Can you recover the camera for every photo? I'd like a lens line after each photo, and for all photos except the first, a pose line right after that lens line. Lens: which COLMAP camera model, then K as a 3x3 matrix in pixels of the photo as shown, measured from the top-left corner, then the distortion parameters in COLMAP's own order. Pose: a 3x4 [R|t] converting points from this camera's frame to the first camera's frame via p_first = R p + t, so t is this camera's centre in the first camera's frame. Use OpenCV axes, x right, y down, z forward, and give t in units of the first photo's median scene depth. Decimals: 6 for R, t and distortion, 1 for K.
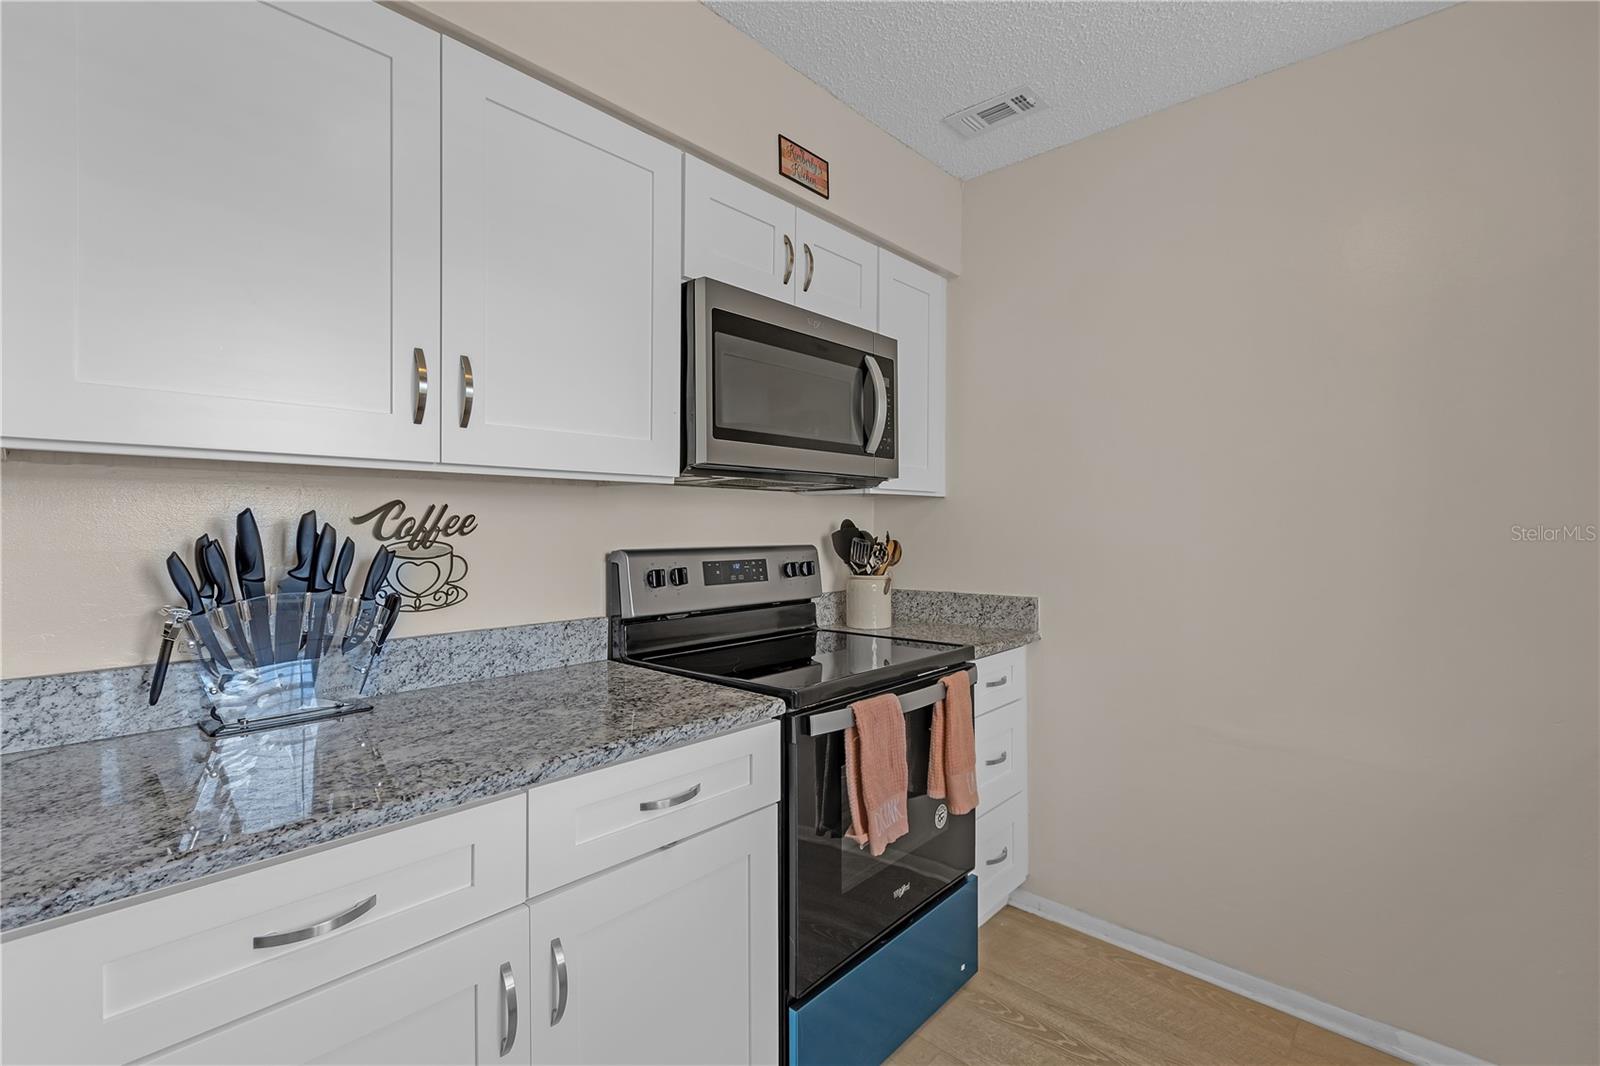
lens RADIAL K [[683.2, 0, 805.1], [0, 683.2, 535.4], [0, 0, 1]] dist [-0.003430, -0.000657]
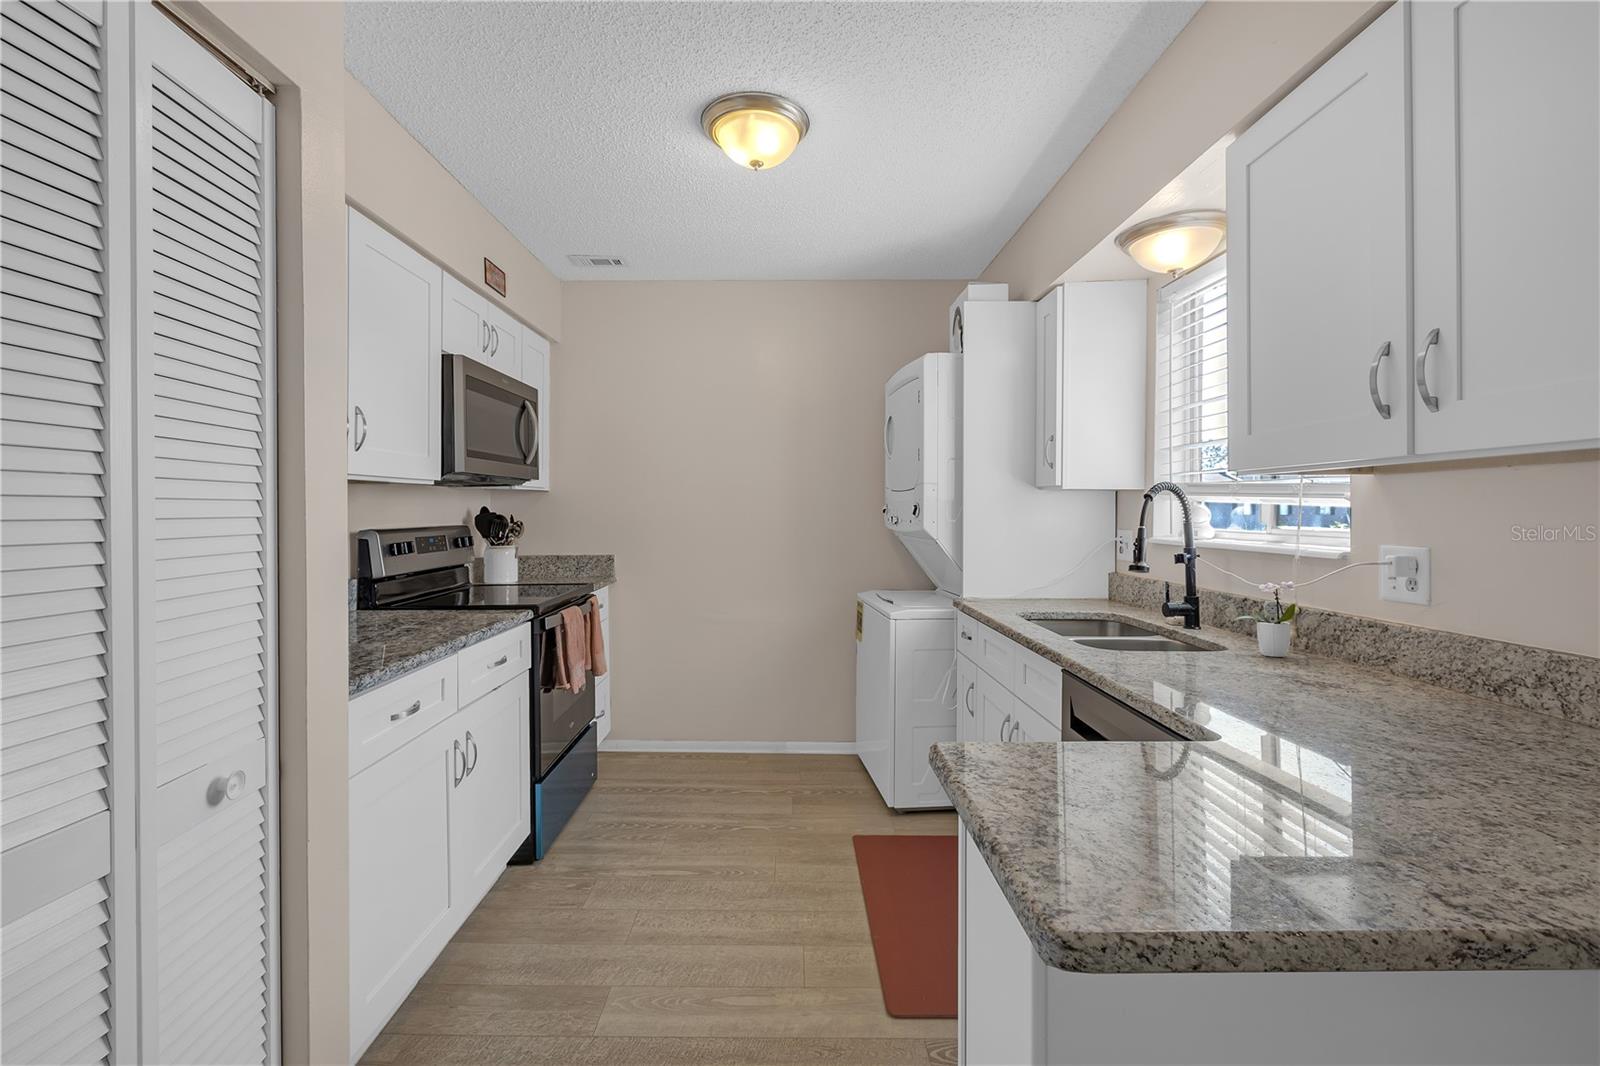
lens RADIAL K [[683.2, 0, 793.6], [0, 683.2, 520.7], [0, 0, 1]] dist [-0.003430, -0.000657]
pose [[0.725698, -0.012496, 0.687900, -0.576468], [0.007638, 0.999920, 0.010106, -0.003642], [-0.687971, -0.002079, 0.725736, -0.575000]]
